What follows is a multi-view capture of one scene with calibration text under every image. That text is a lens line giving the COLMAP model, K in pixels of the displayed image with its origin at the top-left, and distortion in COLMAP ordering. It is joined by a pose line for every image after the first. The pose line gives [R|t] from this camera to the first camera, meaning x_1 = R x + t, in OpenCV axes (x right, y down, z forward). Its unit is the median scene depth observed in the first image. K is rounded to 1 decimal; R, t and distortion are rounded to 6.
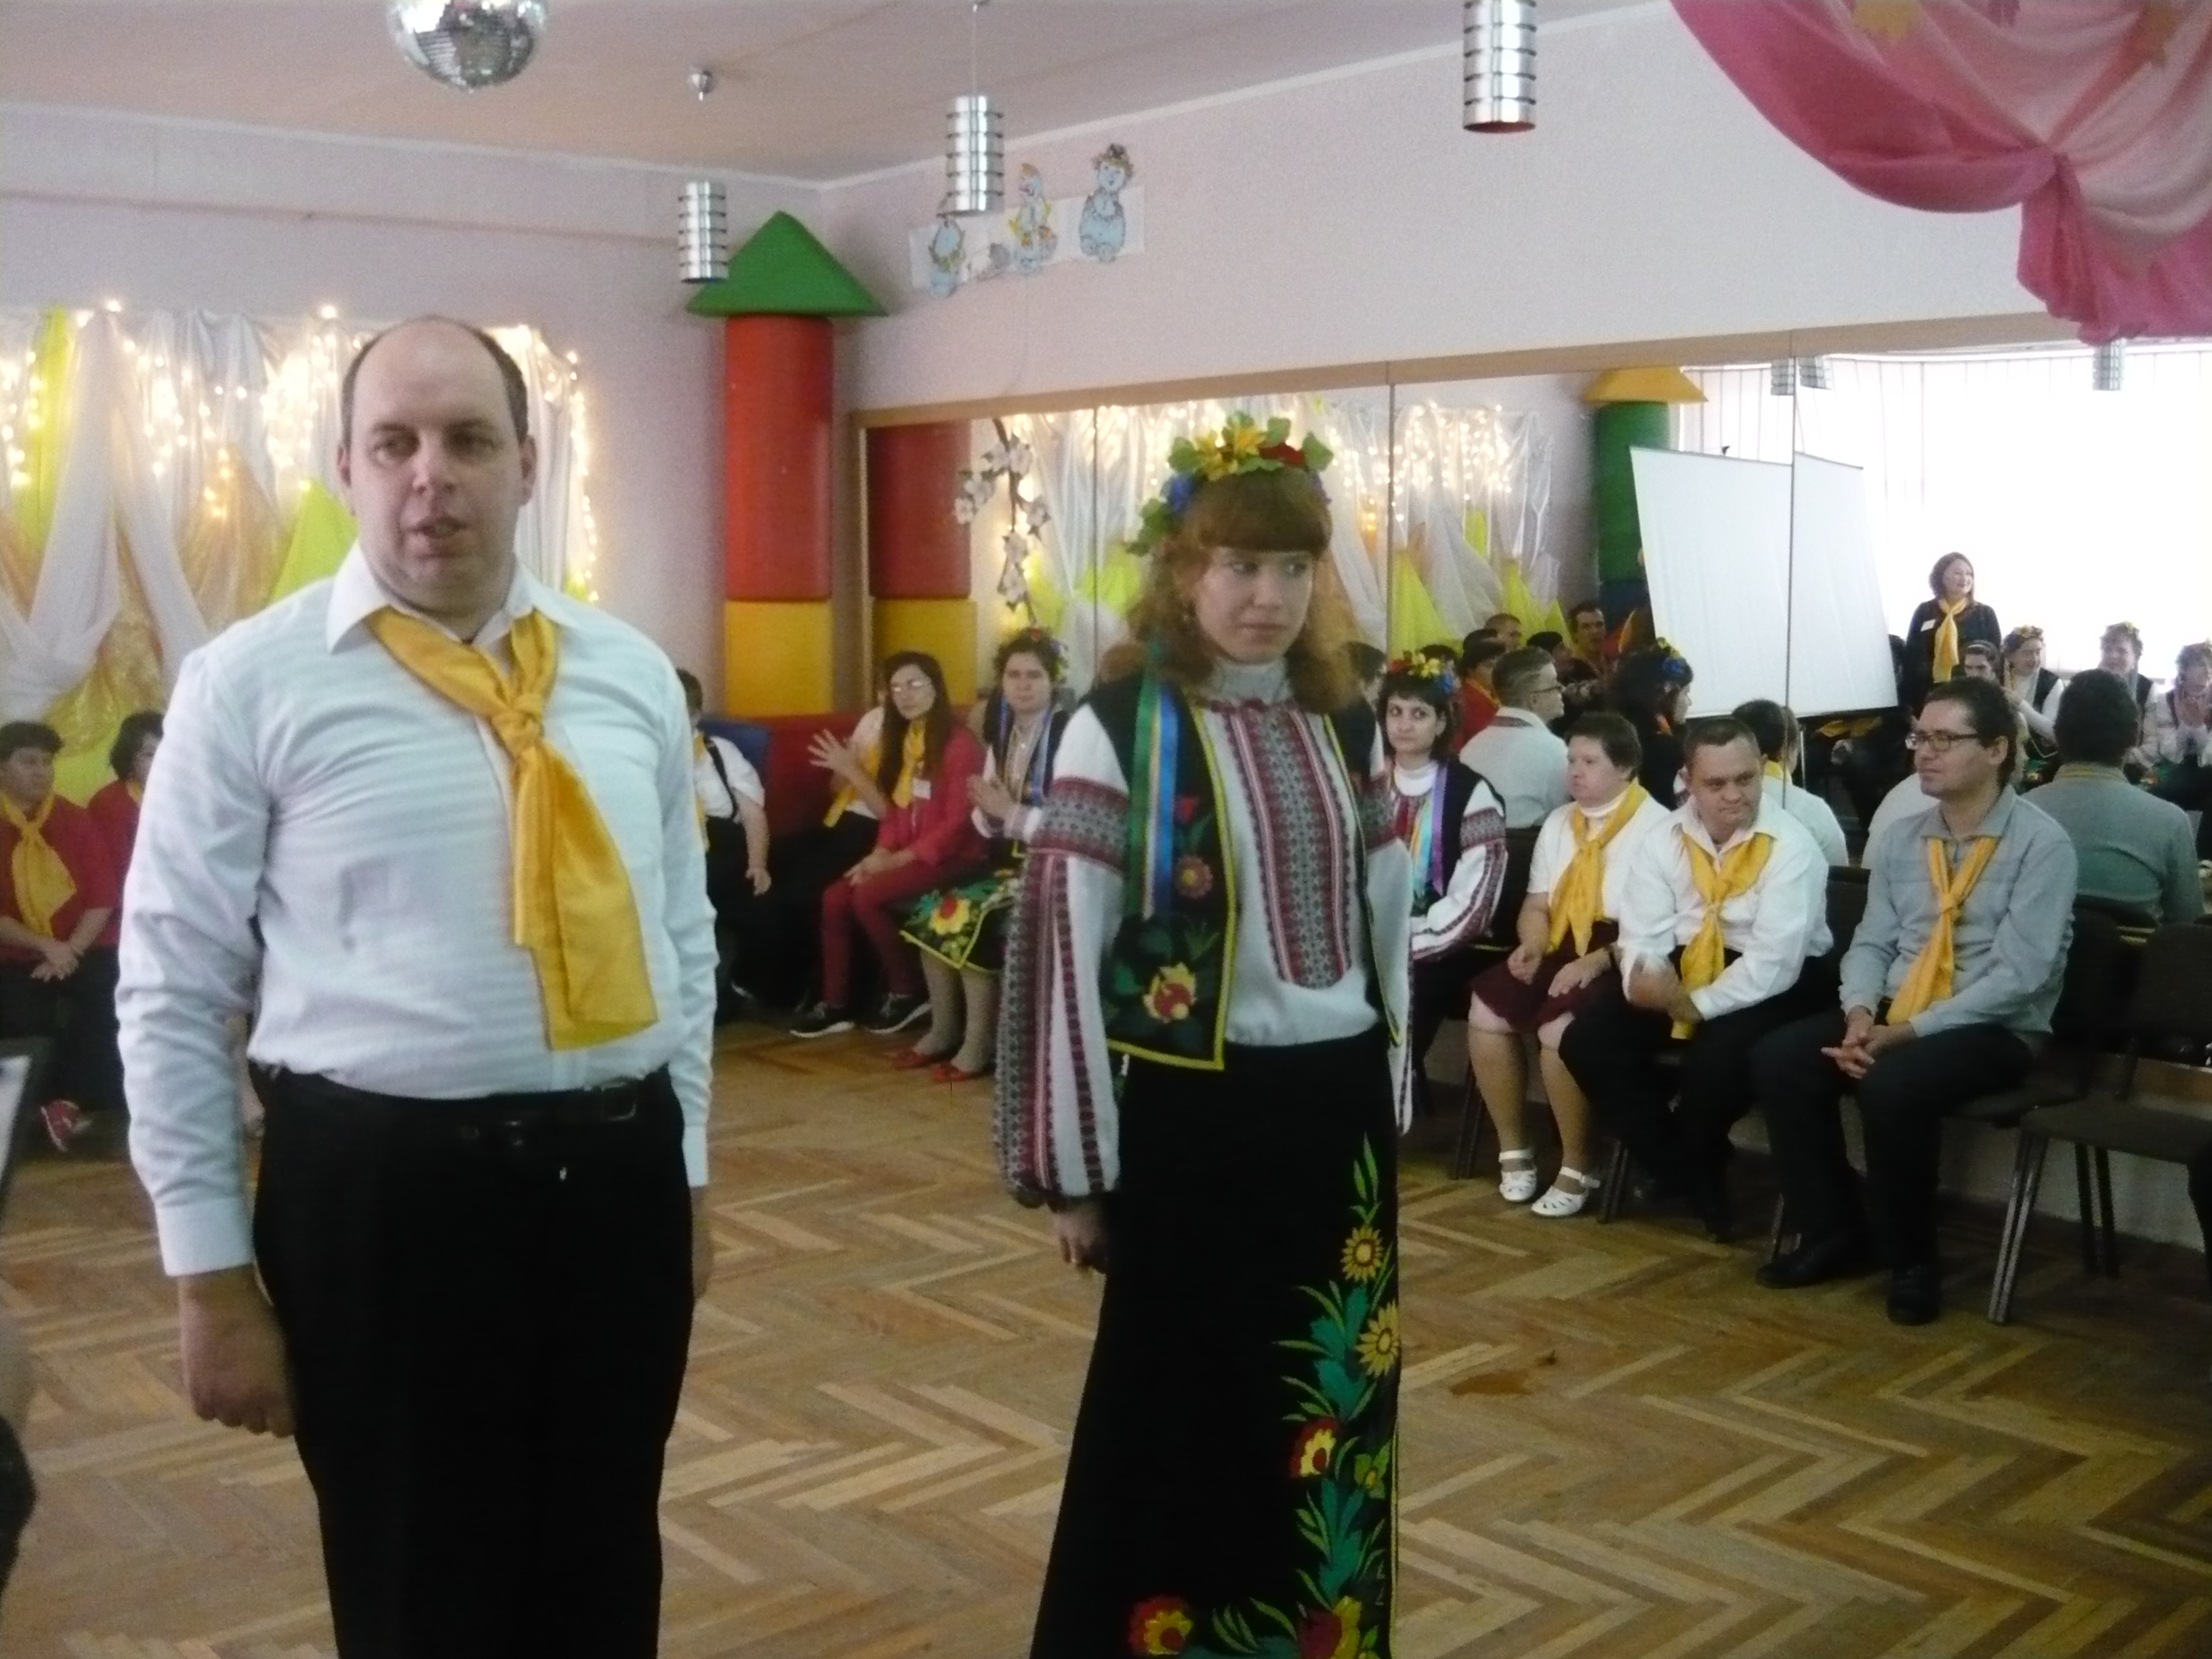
lens RADIAL K [[2216.0, 0, 1113.7], [0, 2216.0, 836.1], [0, 0, 1]] dist [-0.109189, 0.000000]
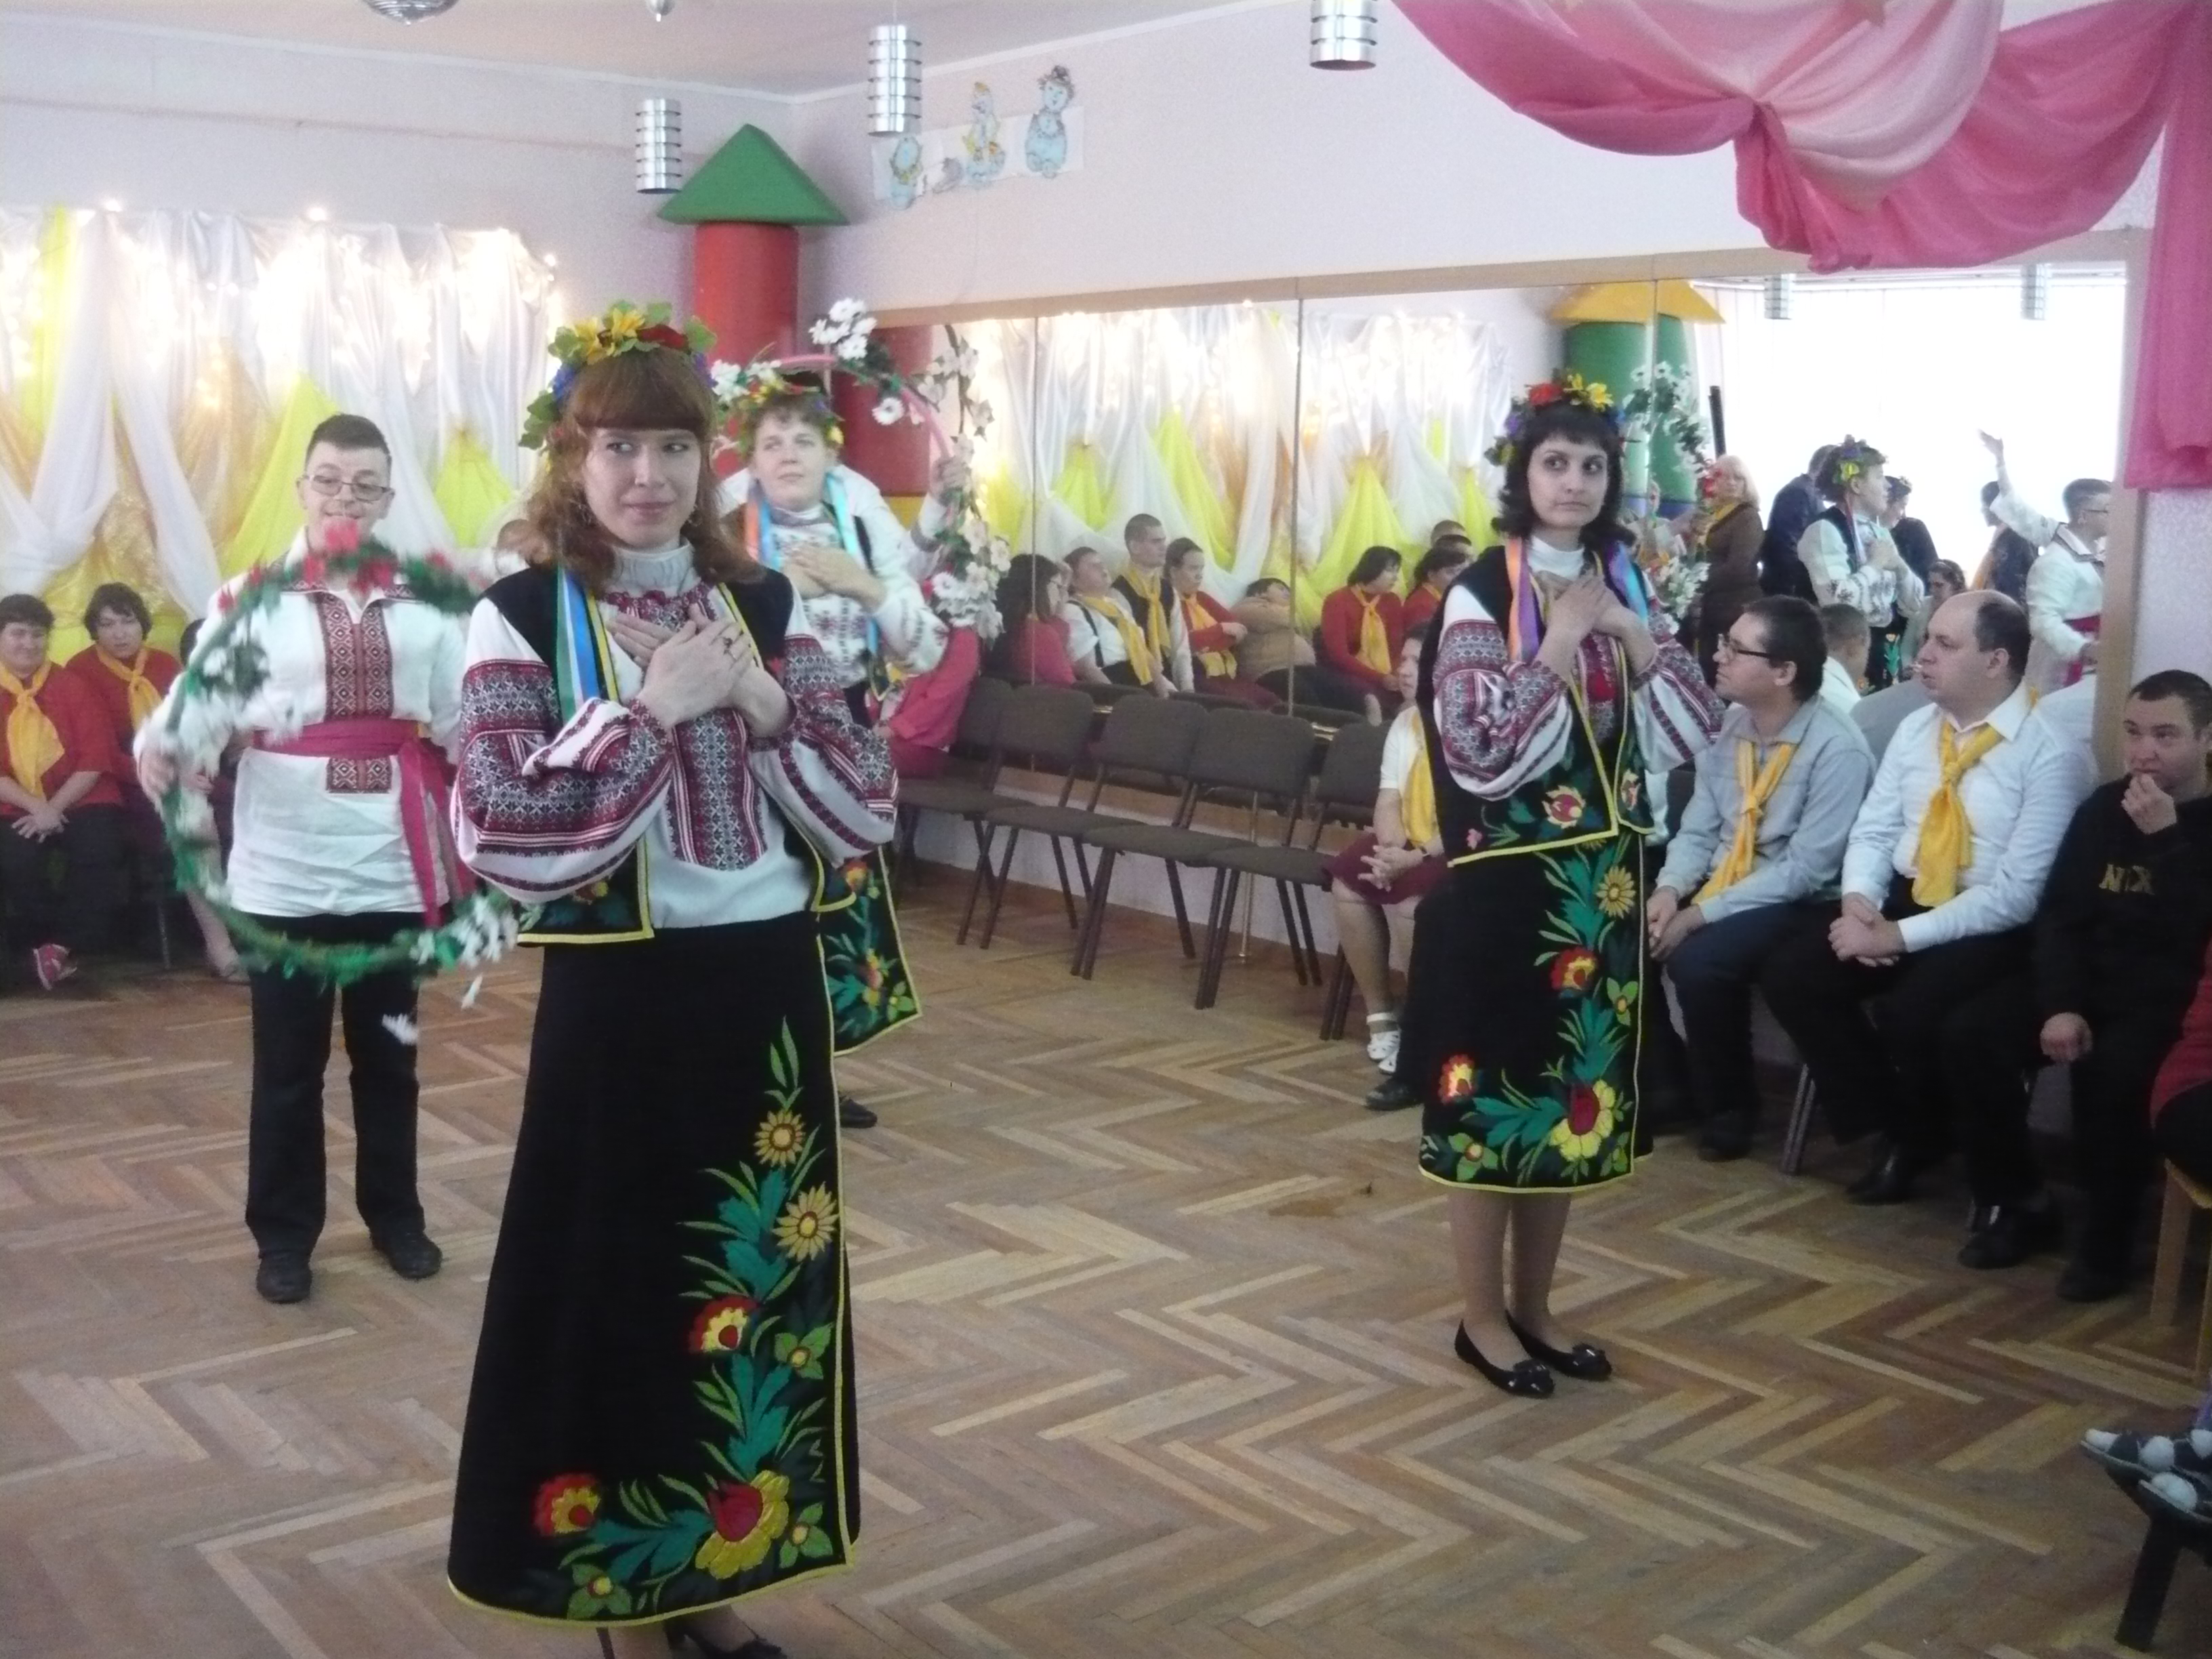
lens RADIAL K [[2216.0, 0, 1119.1], [0, 2216.0, 823.3], [0, 0, 1]] dist [-0.109189, 0.000000]
pose [[0.999693, 0.020789, -0.013486, 0.069059], [-0.020292, 0.999146, 0.036006, 0.013569], [0.014223, -0.035721, 0.999261, -0.084827]]
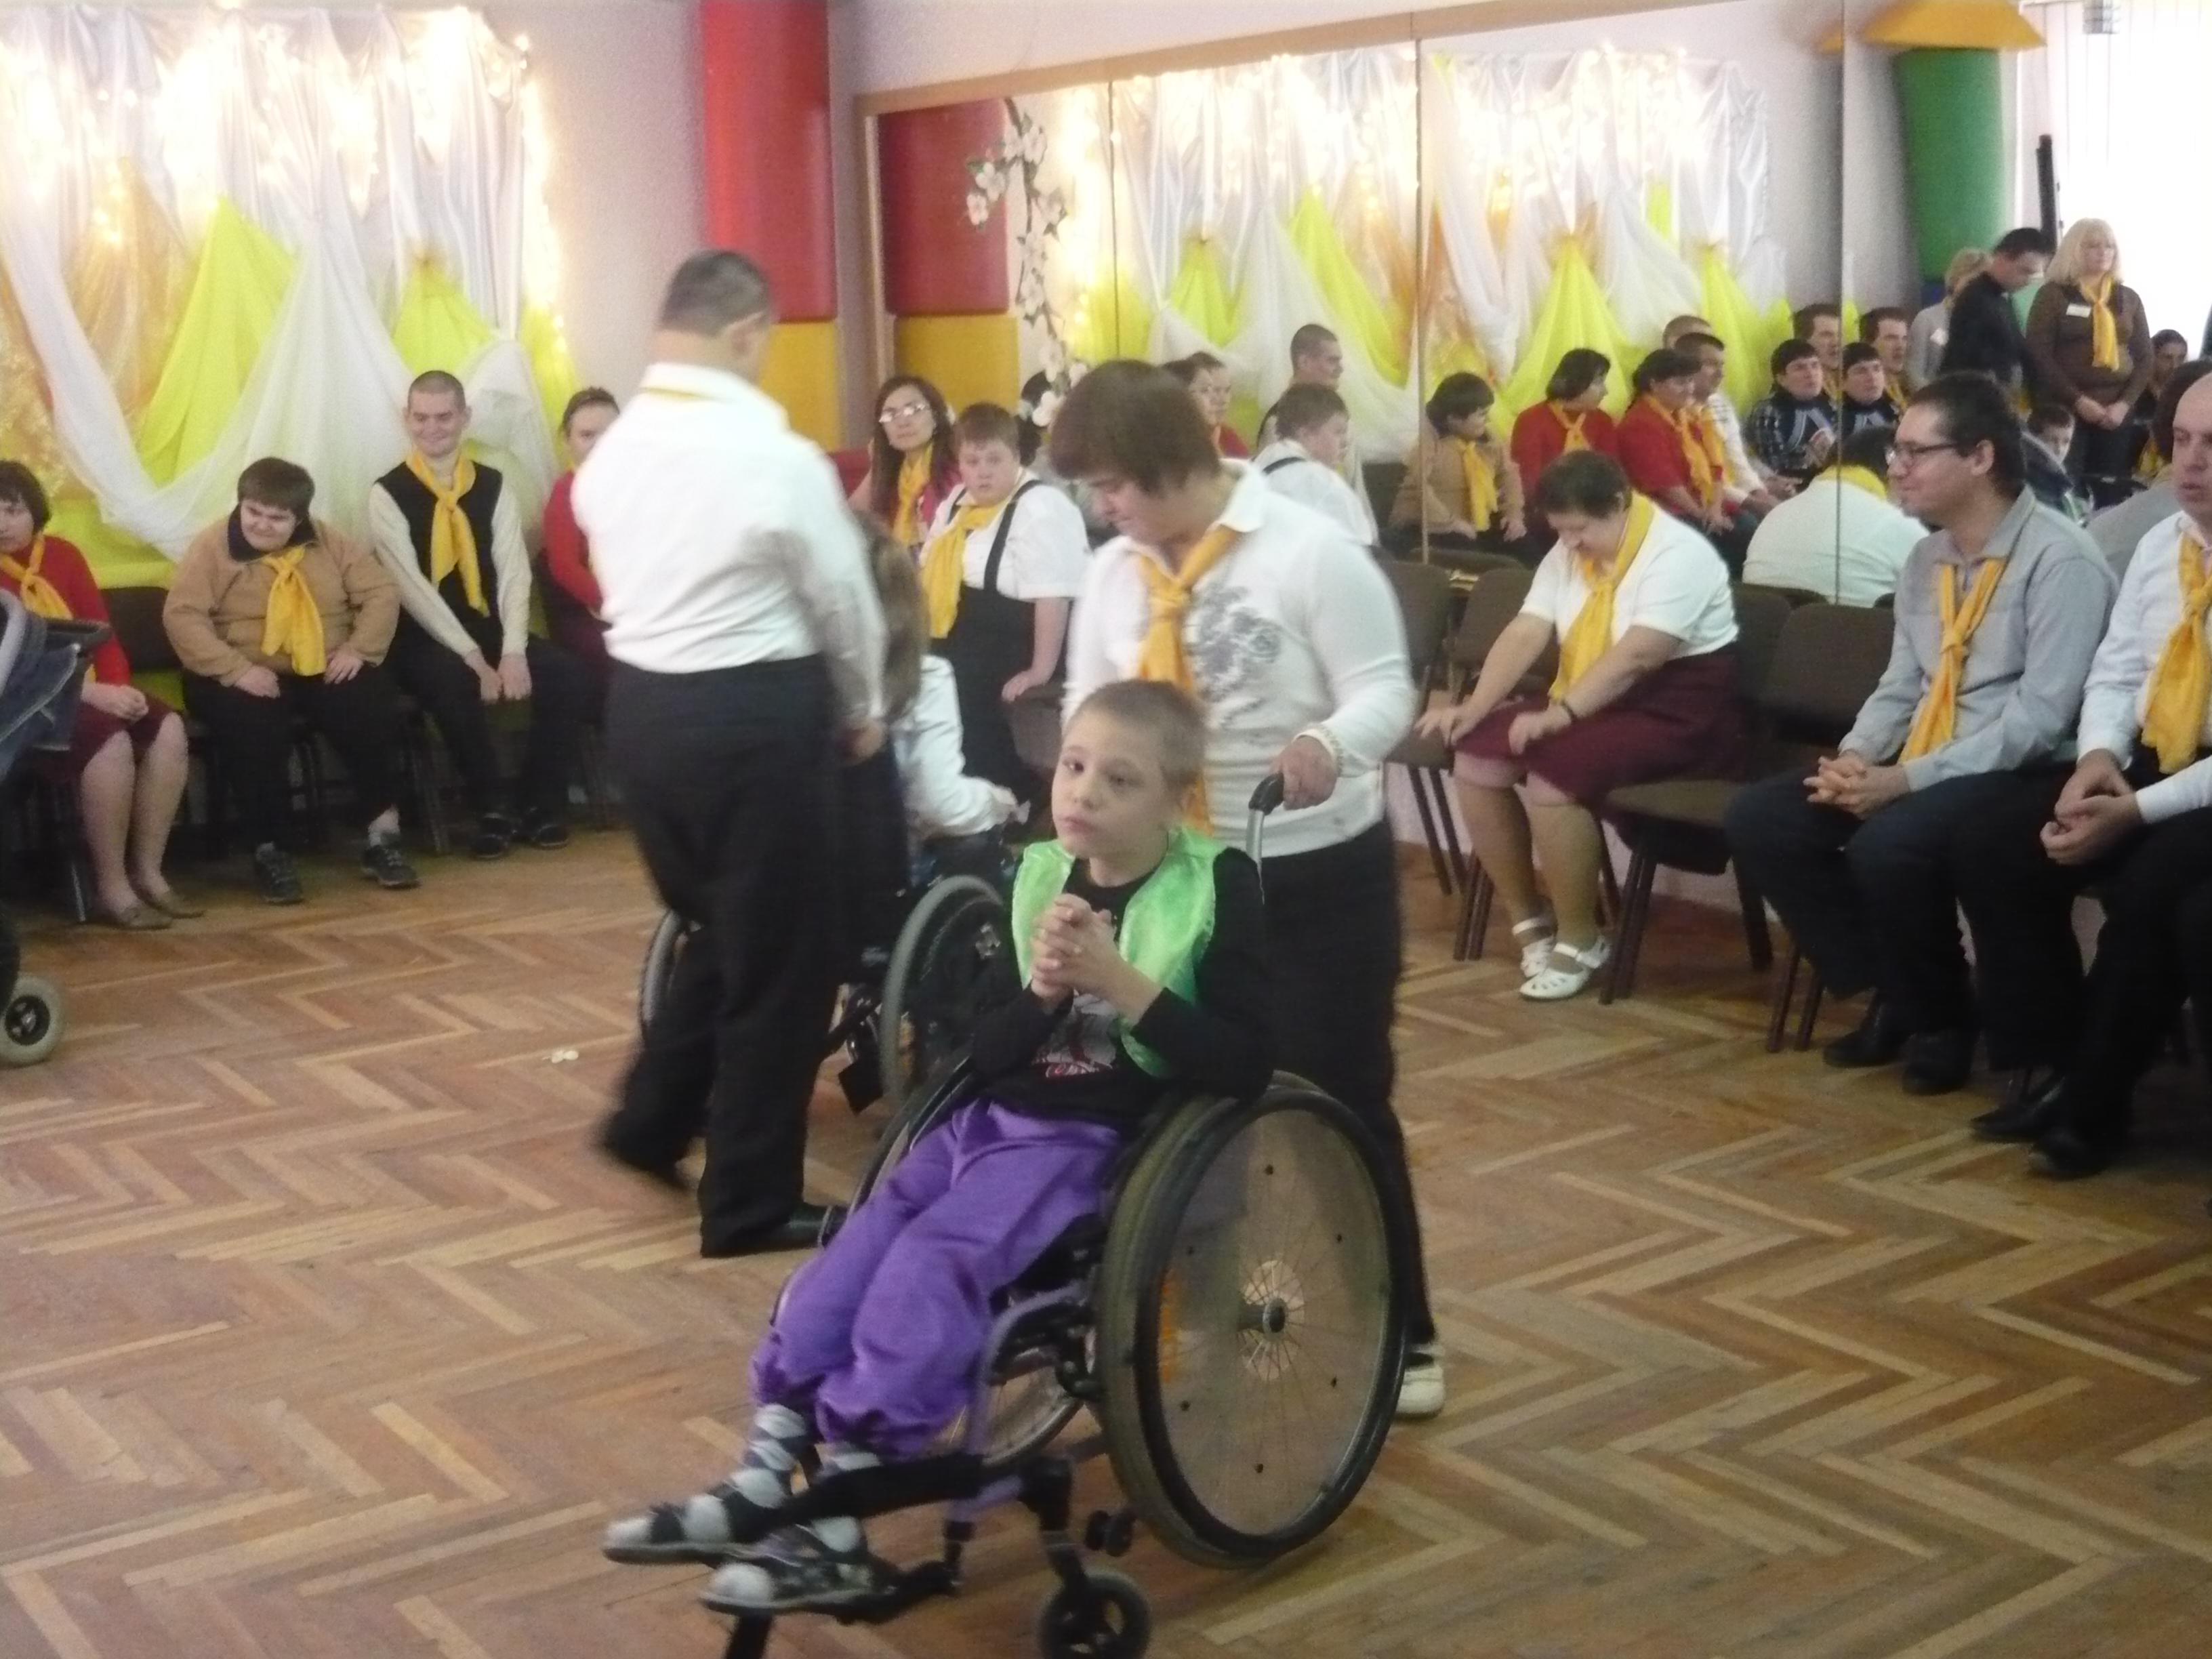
lens RADIAL K [[2768.1, 0, 1105.7], [0, 2768.1, 827.2], [0, 0, 1]] dist [-0.038339, 0.000000]
pose [[0.993756, -0.011747, -0.110953, 0.144181], [0.019970, 0.997110, 0.073301, 0.021008], [0.109771, -0.075059, 0.991119, -0.106584]]
